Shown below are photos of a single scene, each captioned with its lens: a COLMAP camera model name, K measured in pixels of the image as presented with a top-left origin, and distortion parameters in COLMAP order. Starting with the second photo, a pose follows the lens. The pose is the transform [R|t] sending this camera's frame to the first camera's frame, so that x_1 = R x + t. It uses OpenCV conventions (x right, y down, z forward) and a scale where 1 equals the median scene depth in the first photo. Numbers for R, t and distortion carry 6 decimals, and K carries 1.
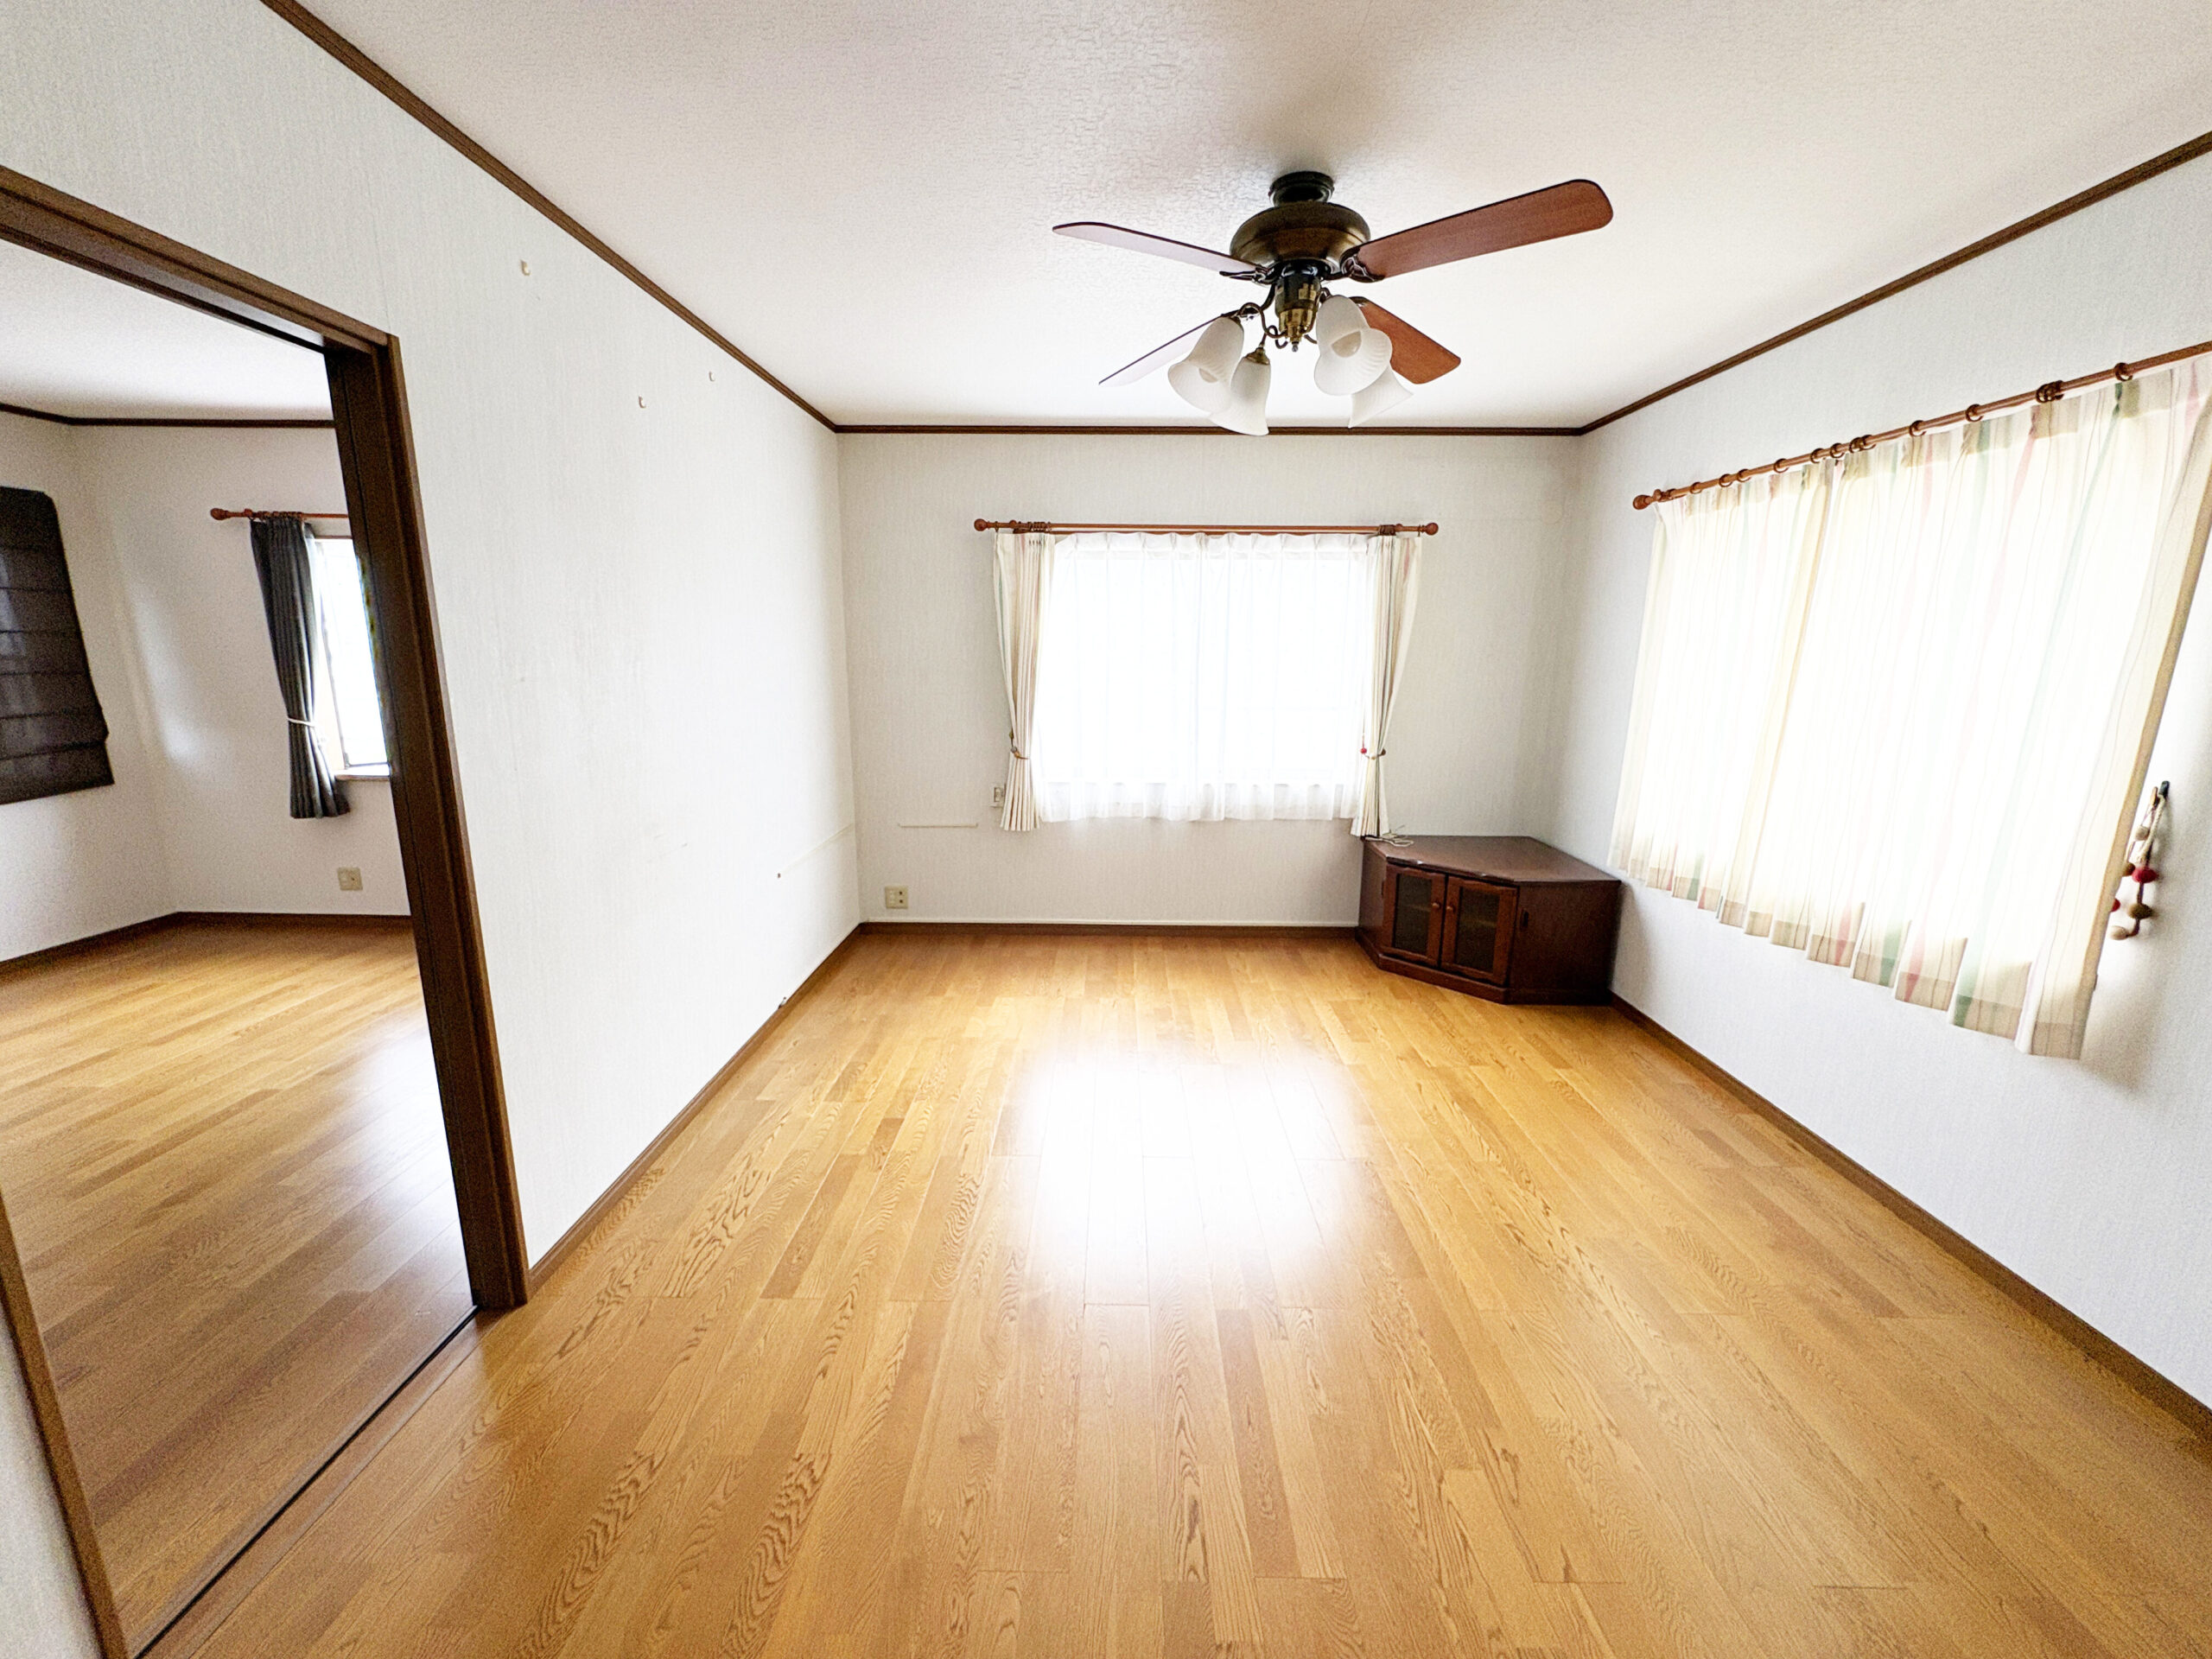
lens RADIAL K [[898.5, 0, 1103.1], [0, 898.5, 839.8], [0, 0, 1]] dist [-0.002078, -0.000103]
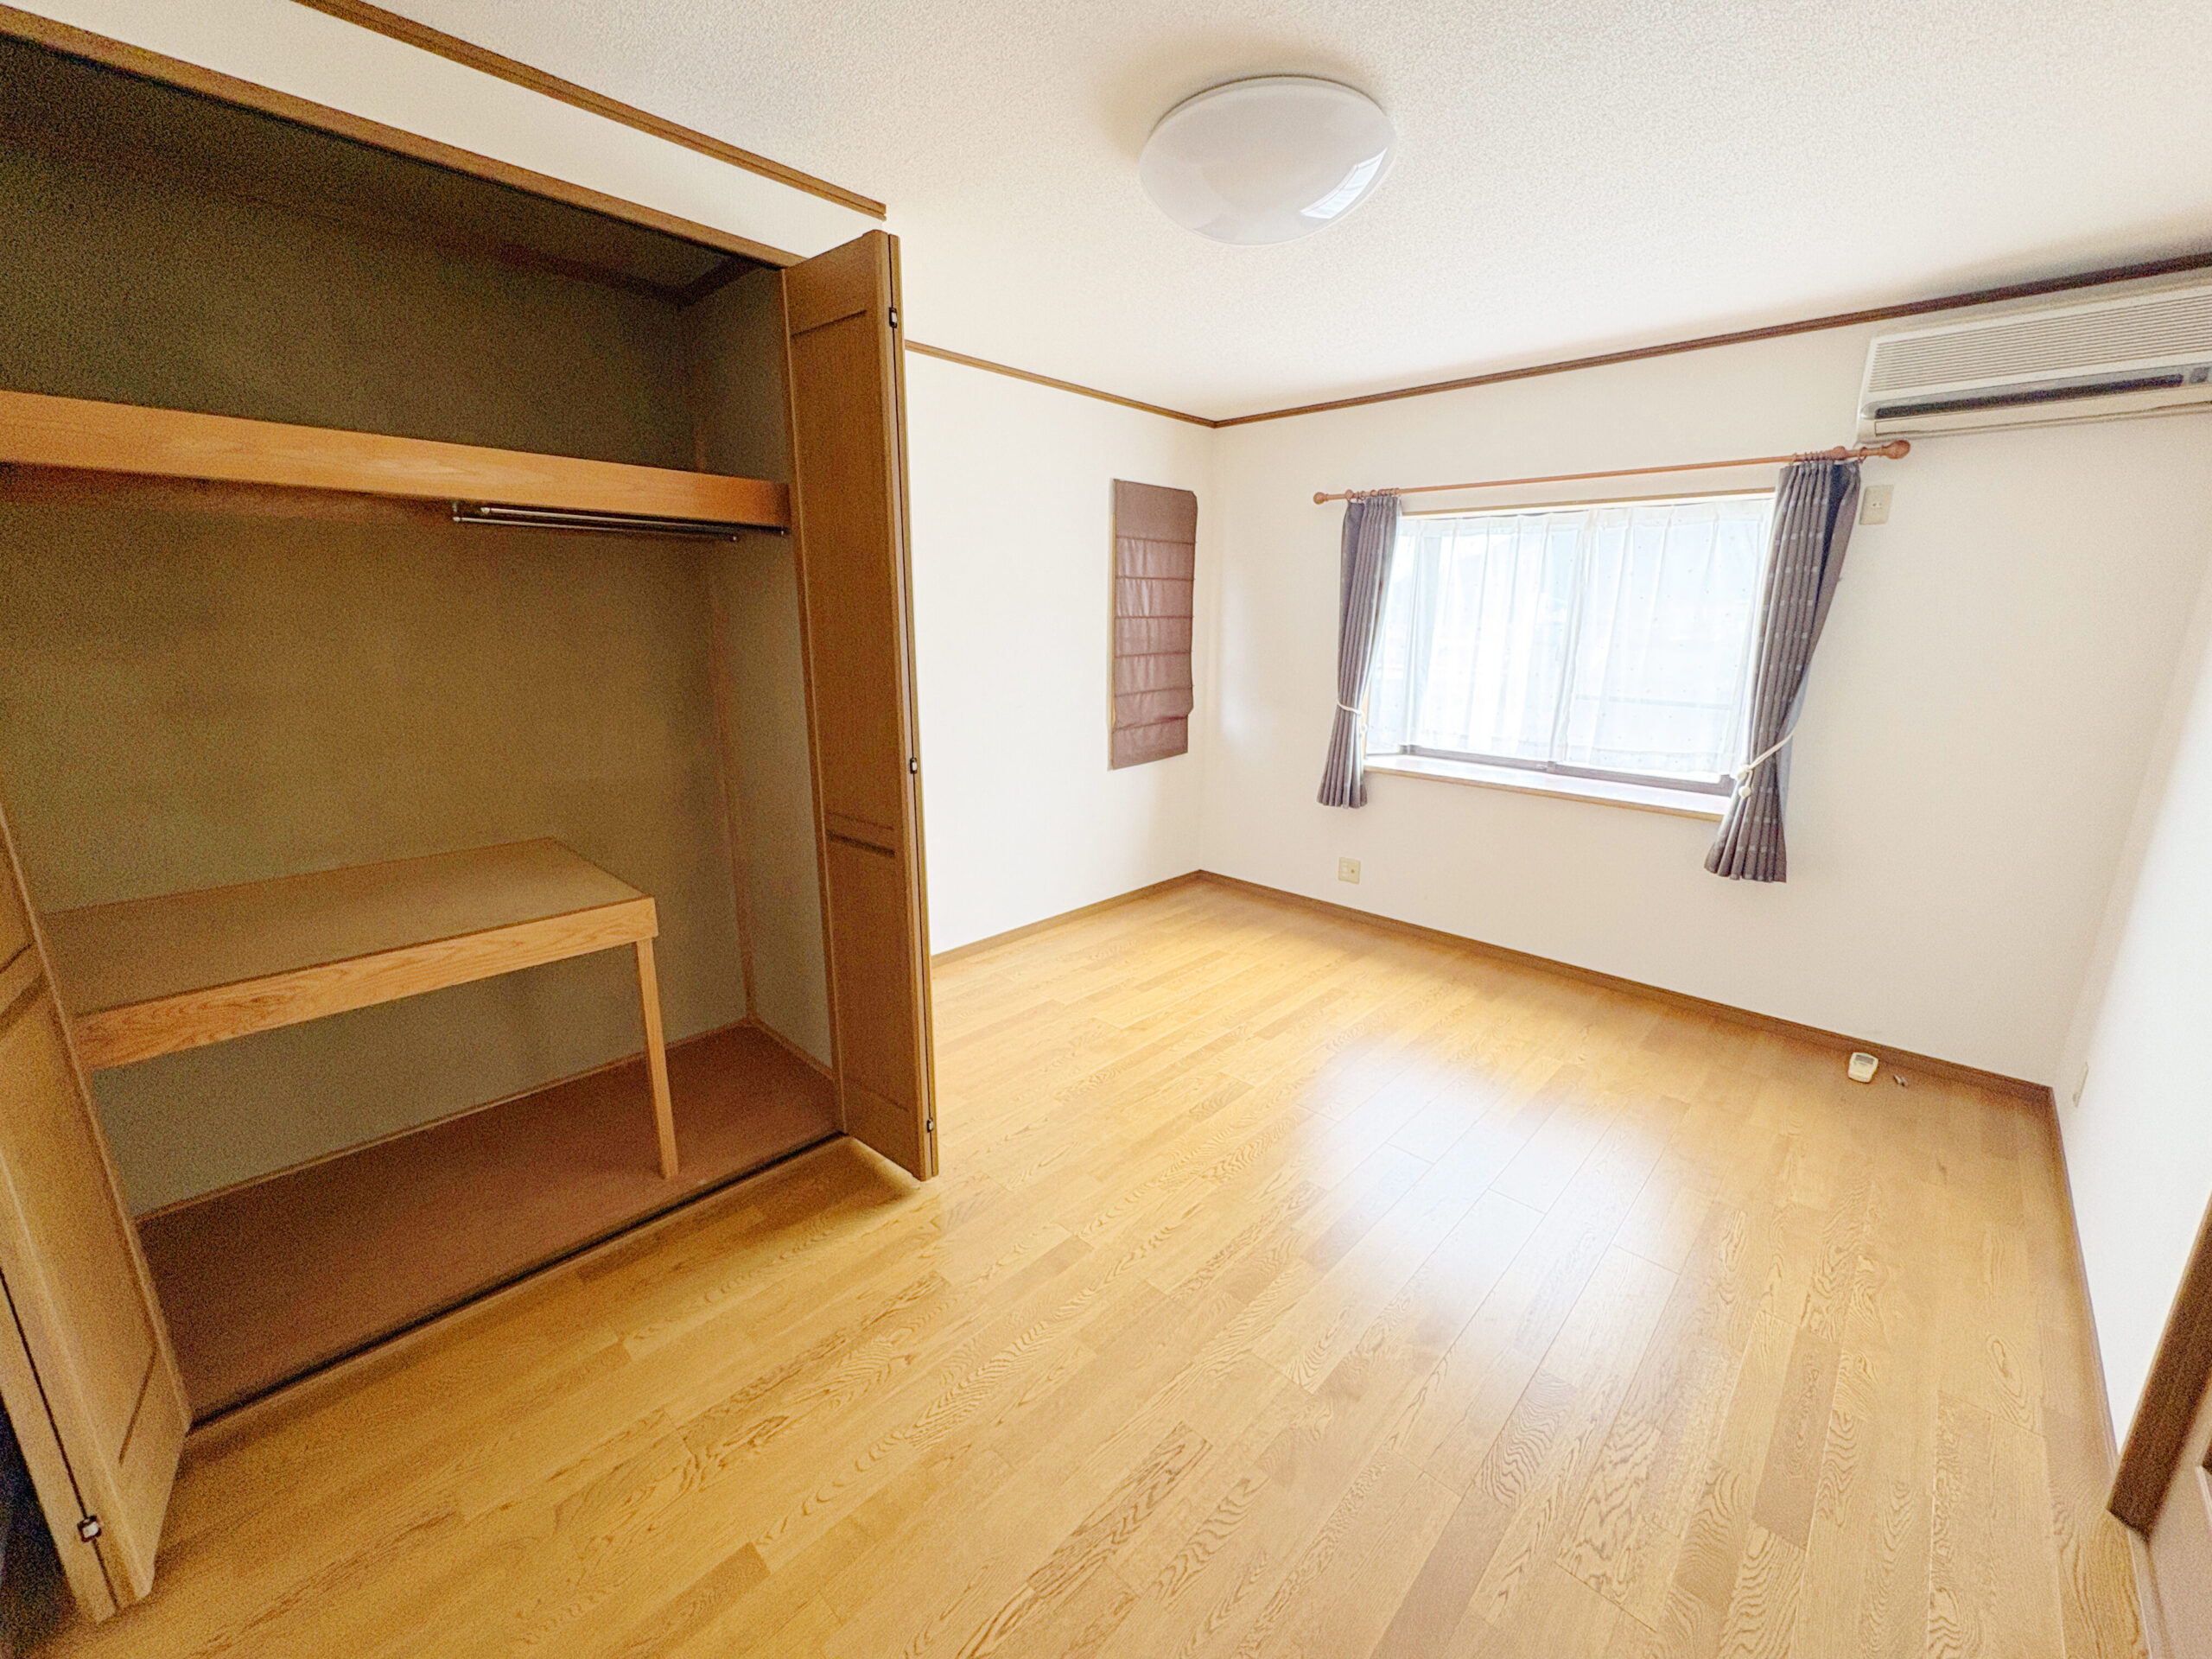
lens RADIAL K [[898.5, 0, 1103.1], [0, 898.5, 839.8], [0, 0, 1]] dist [-0.002078, -0.000103]
pose [[0.738433, 0.161940, -0.654593, -0.445919], [-0.146802, 0.986059, 0.078336, -0.029065], [0.658153, 0.038250, 0.751912, 0.098884]]
